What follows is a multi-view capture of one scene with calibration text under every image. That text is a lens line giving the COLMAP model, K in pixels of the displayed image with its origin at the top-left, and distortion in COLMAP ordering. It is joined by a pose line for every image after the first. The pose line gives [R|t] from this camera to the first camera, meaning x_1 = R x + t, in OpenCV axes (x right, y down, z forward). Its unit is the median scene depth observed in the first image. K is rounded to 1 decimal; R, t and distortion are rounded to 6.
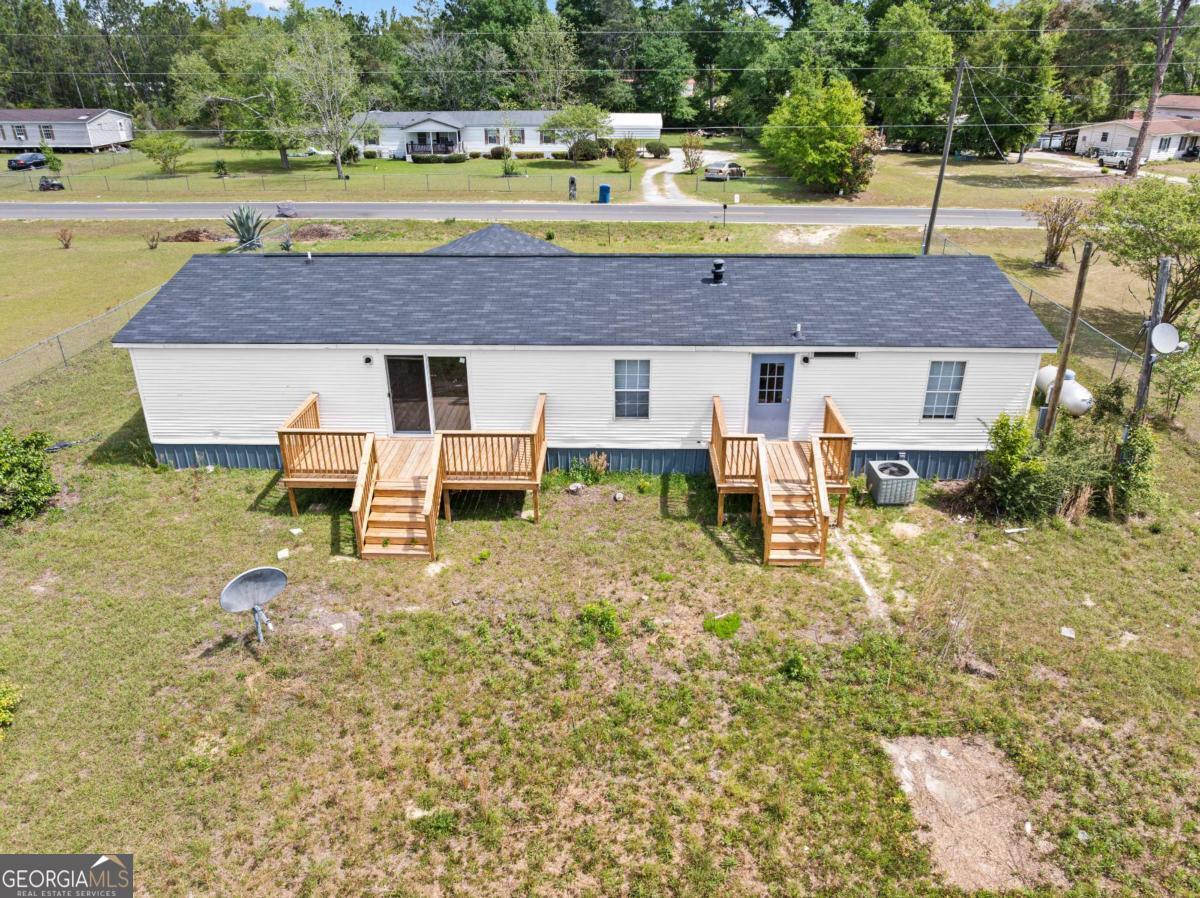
lens RADIAL K [[843.0, 0, 604.1], [0, 843.0, 444.8], [0, 0, 1]] dist [-0.055021, 0.026222]
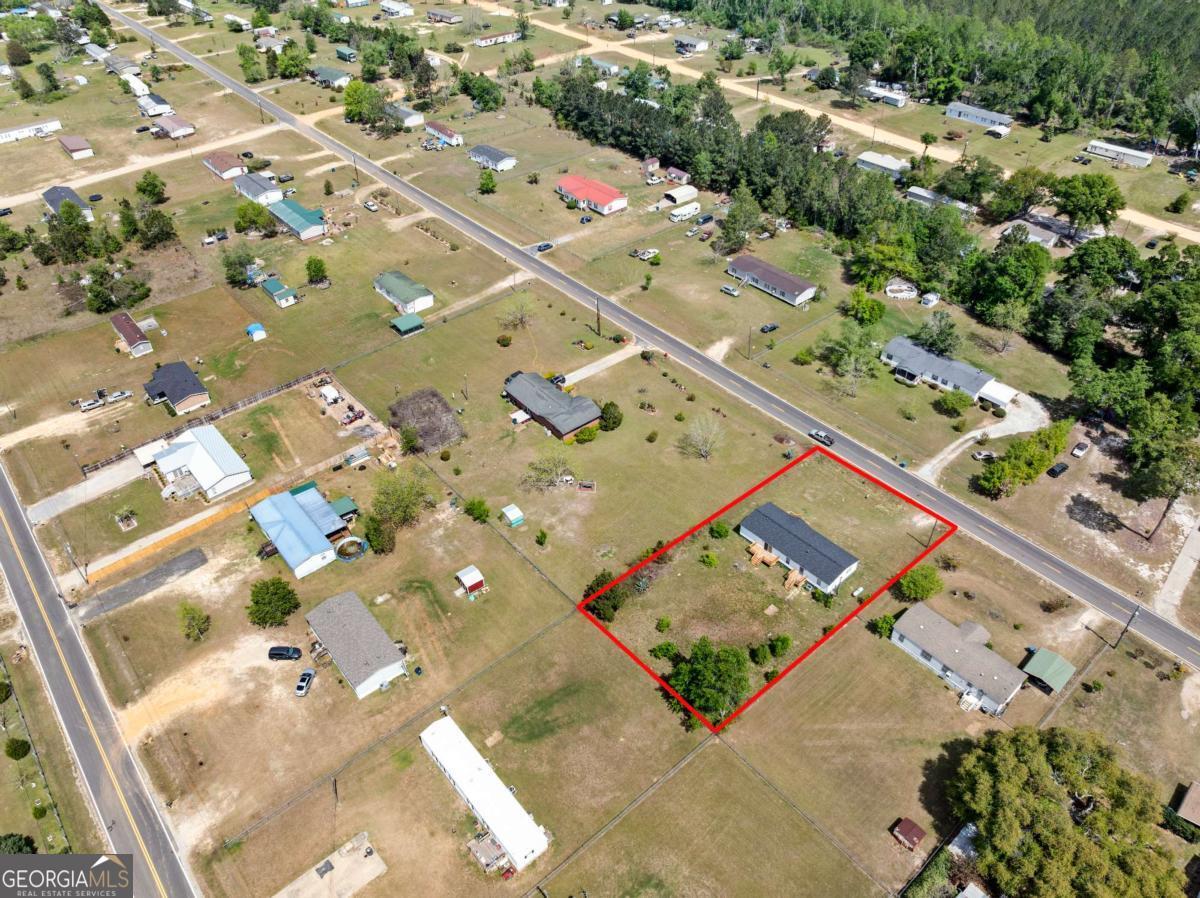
lens RADIAL K [[843.0, 0, 604.1], [0, 843.0, 444.8], [0, 0, 1]] dist [-0.055021, 0.026222]
pose [[0.681927, 0.458499, -0.569872, 2.999603], [-0.294689, 0.885324, 0.359667, -3.533491], [0.669428, -0.077331, 0.738841, -6.241633]]
